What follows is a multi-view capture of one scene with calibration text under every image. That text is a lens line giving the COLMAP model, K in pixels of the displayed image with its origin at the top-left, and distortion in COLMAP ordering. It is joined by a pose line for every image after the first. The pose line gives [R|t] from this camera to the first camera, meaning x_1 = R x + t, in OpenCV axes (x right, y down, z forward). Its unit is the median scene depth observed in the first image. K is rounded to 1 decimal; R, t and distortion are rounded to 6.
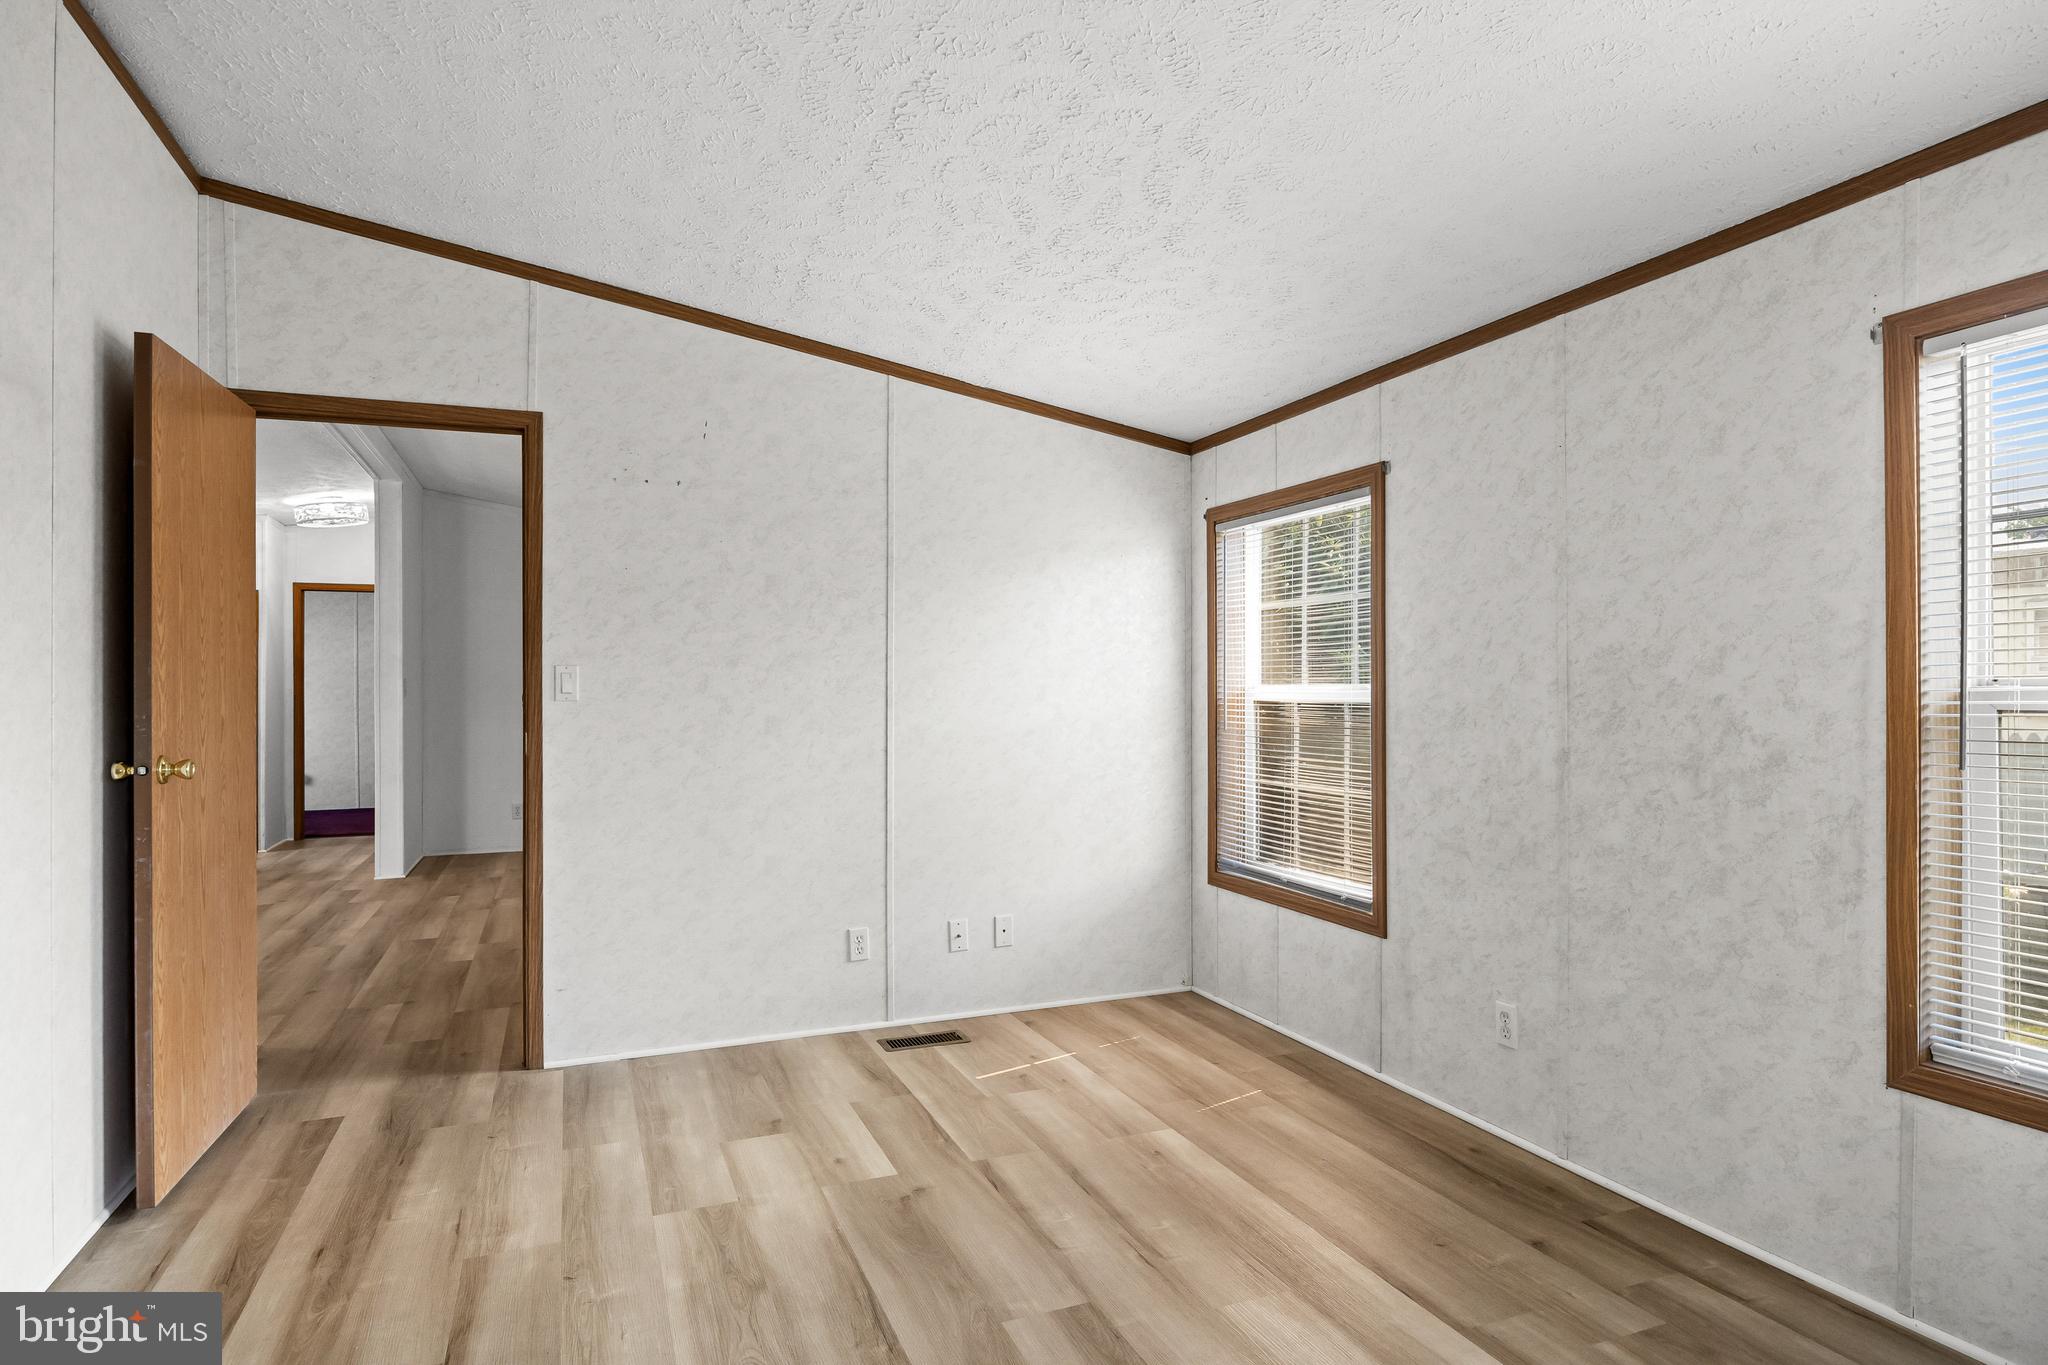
lens RADIAL K [[1149.0, 0, 1017.9], [0, 1149.0, 688.1], [0, 0, 1]] dist [0.003928, -0.000401]
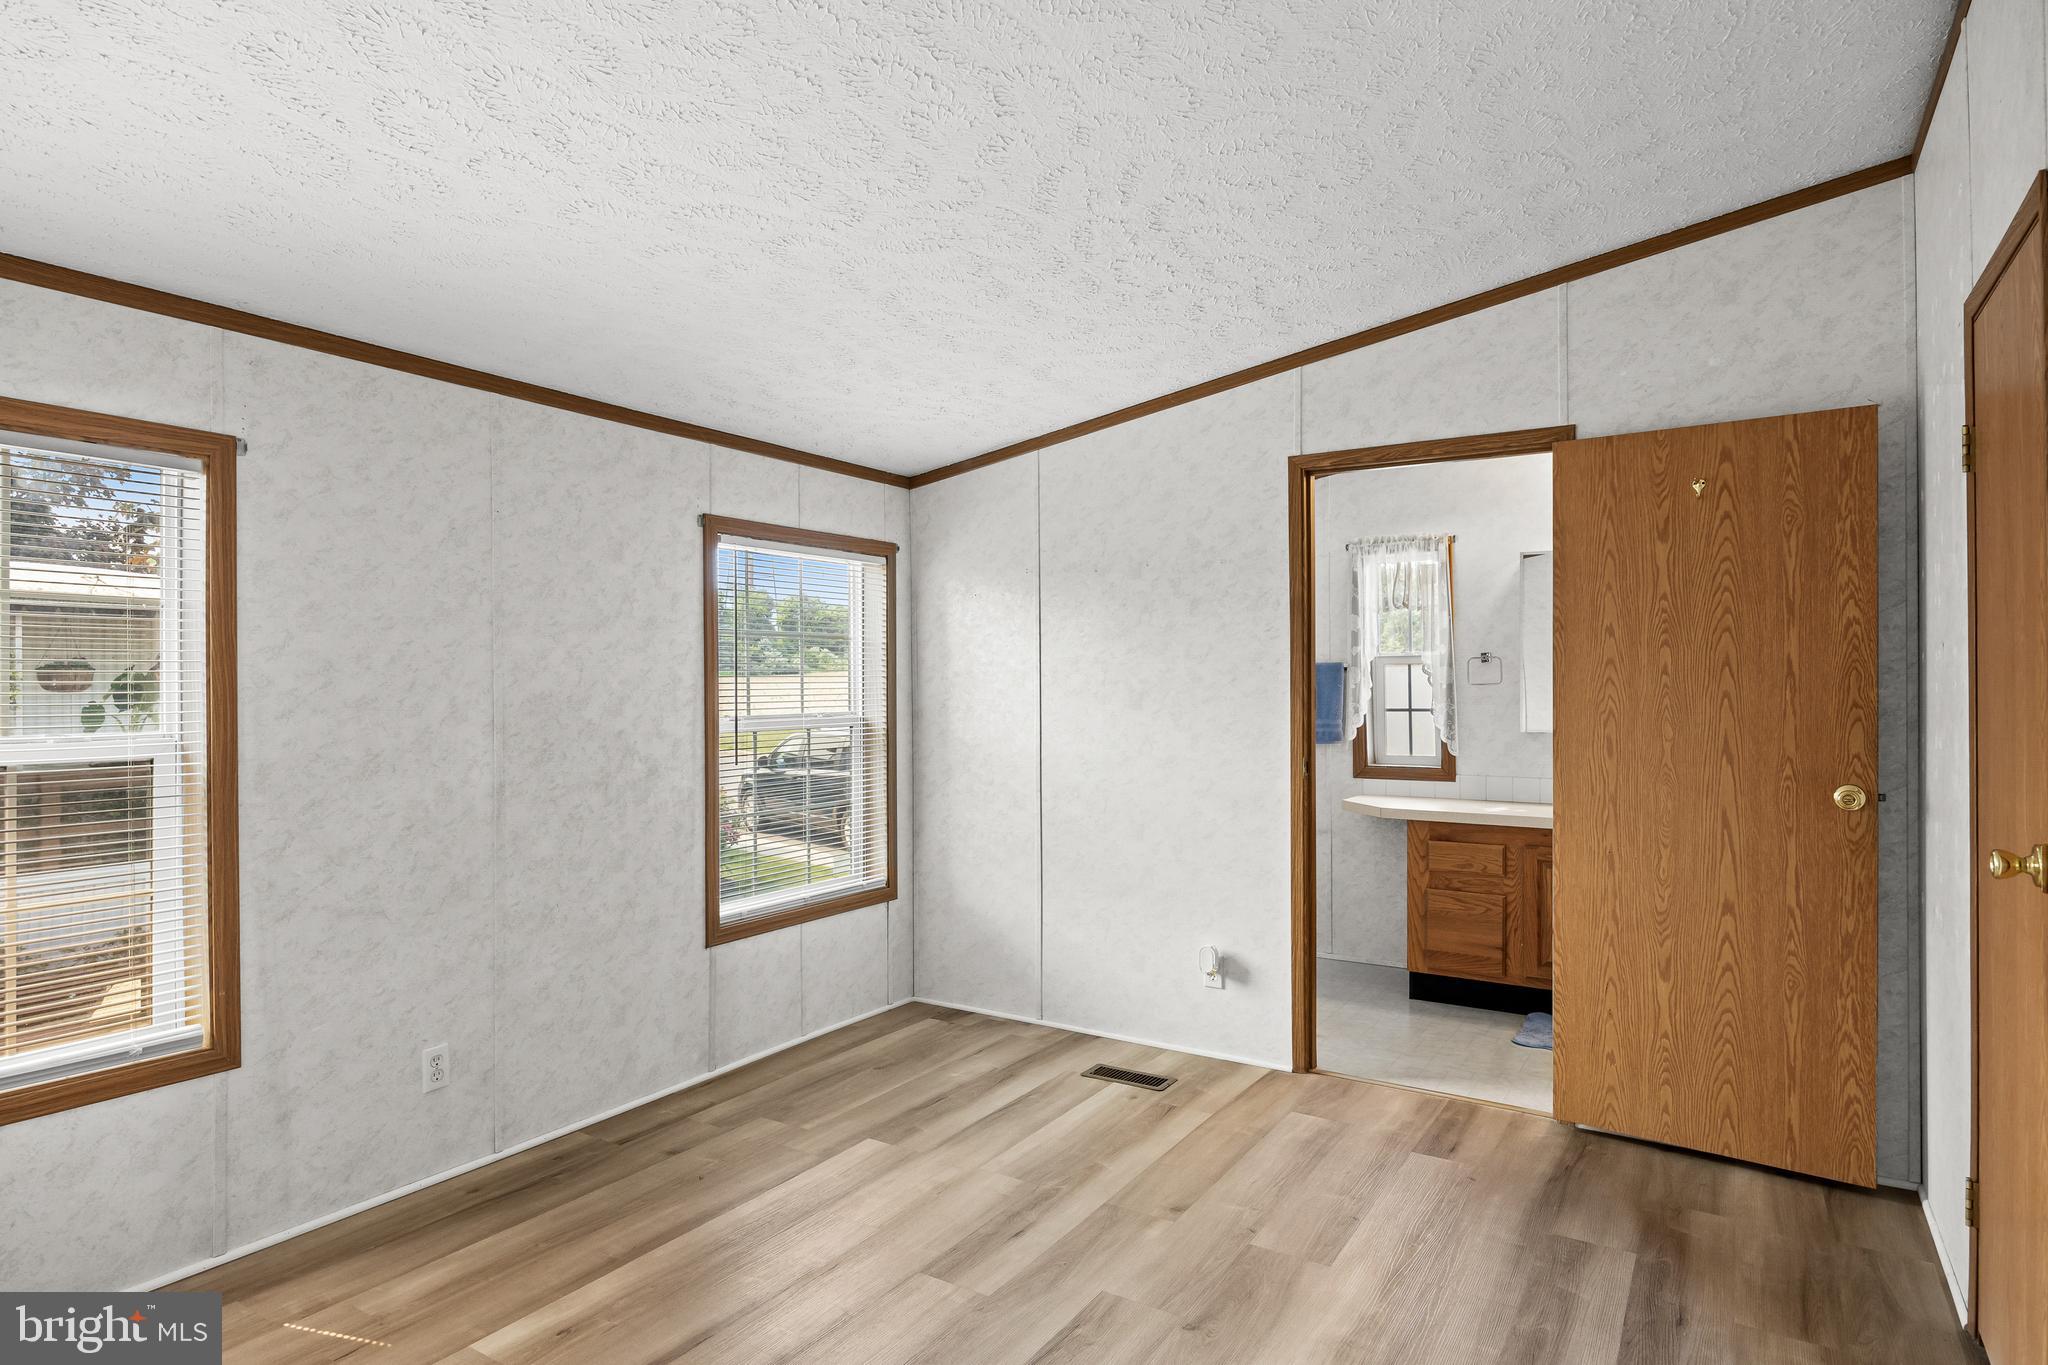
lens RADIAL K [[1149.0, 0, 1017.9], [0, 1149.0, 688.1], [0, 0, 1]] dist [0.003928, -0.000401]
pose [[-0.589209, 0.006761, 0.807952, -0.759251], [0.002703, 0.999976, -0.006397, -0.032789], [-0.807976, -0.001585, -0.589213, 1.312364]]
